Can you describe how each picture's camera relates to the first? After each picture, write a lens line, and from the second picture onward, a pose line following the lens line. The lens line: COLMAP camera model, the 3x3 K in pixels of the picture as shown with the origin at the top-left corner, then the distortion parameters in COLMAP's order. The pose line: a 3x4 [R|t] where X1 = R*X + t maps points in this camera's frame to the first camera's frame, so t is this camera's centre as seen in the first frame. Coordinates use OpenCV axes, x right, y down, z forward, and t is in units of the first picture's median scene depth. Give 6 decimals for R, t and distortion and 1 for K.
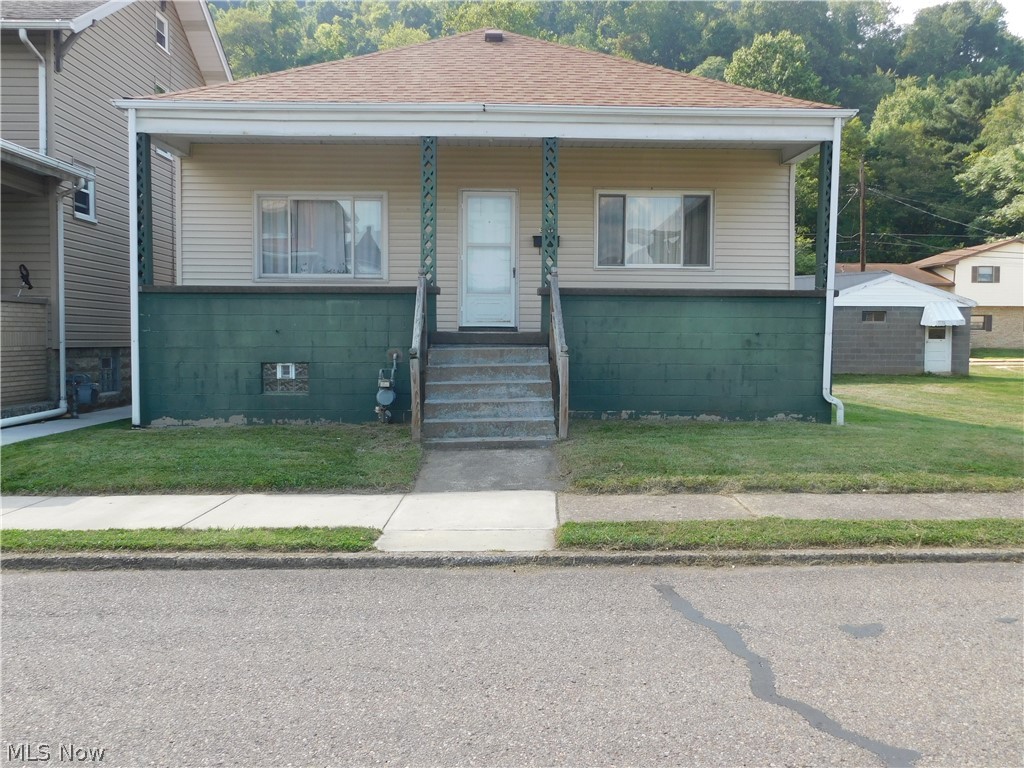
lens RADIAL K [[887.2, 0, 513.9], [0, 887.2, 385.9], [0, 0, 1]] dist [-0.001694, -0.002505]
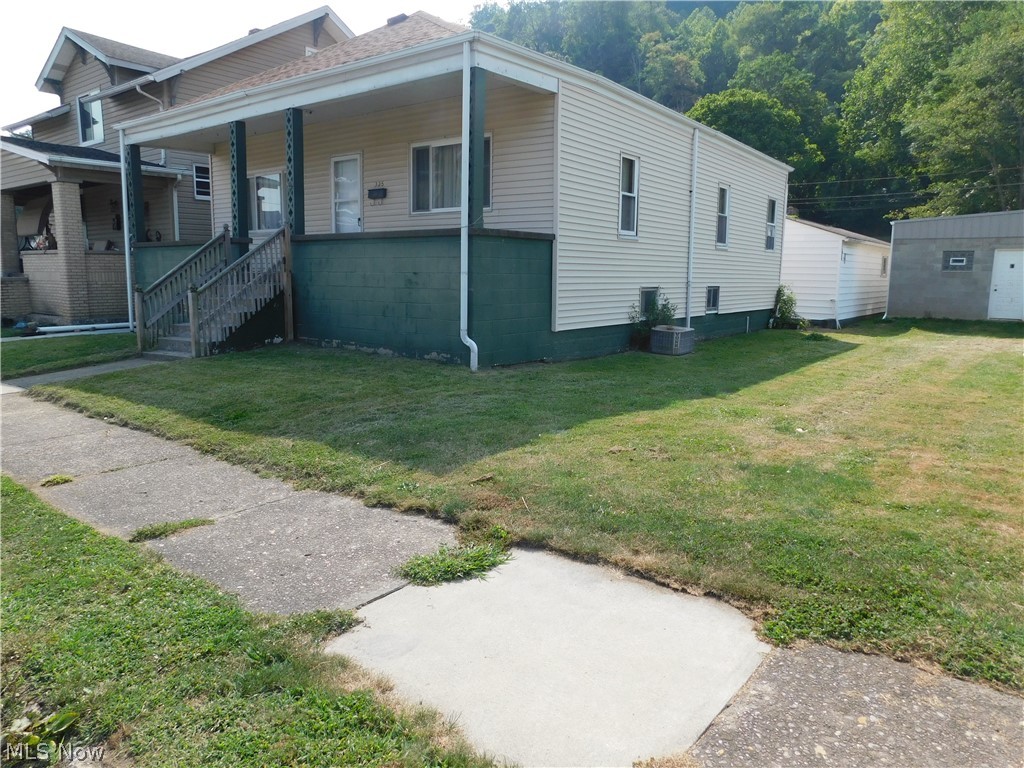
lens RADIAL K [[702.9, 0, 510.6], [0, 702.9, 379.2], [0, 0, 1]] dist [-0.036805, -0.000386]
pose [[0.789625, 0.093699, -0.606393, 0.867590], [-0.038906, 0.993929, 0.102918, -0.024322], [0.612355, -0.057674, 0.788477, 0.413922]]
